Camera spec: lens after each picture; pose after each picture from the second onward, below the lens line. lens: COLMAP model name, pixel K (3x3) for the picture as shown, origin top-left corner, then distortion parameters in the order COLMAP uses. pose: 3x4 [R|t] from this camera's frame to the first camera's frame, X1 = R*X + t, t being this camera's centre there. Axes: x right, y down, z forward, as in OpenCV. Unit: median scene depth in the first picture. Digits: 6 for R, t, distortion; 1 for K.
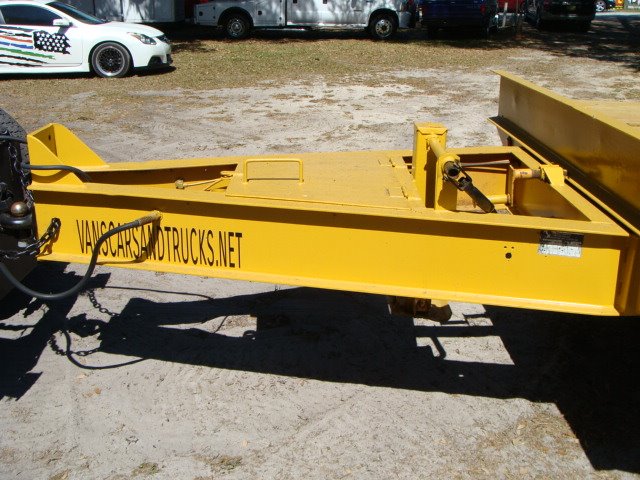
lens RADIAL K [[715.8, 0, 320.0], [0, 715.8, 240.0], [0, 0, 1]] dist [-0.211129, 0.263977]
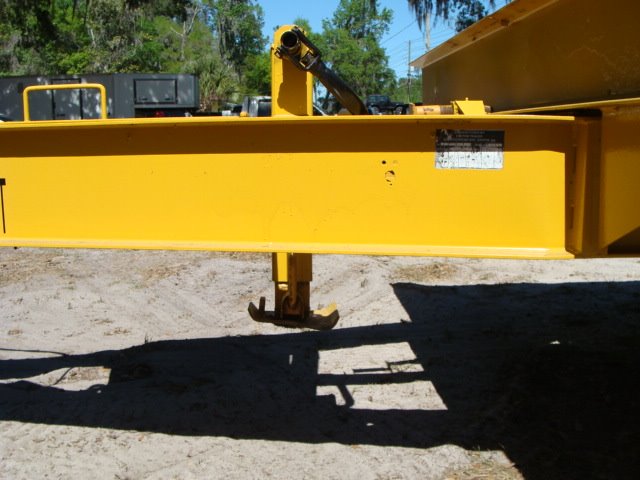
lens RADIAL K [[738.6, 0, 299.8], [0, 738.6, 240.7], [0, 0, 1]] dist [-0.220032, 0.308949]
pose [[0.999514, -0.025363, 0.018105, 0.122108], [0.028096, 0.984780, -0.171521, 0.134421], [-0.013479, 0.171946, 0.985014, 0.256216]]
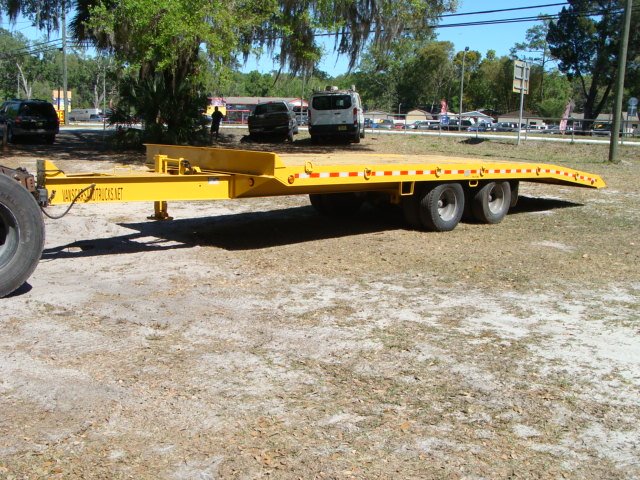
lens RADIAL K [[715.8, 0, 320.0], [0, 715.8, 240.0], [0, 0, 1]] dist [-0.211129, 0.263977]
pose [[0.718307, -0.094611, 0.689263, -1.276037], [0.204232, 0.975737, -0.078905, 0.493874], [-0.665074, 0.197447, 0.720202, -1.371999]]
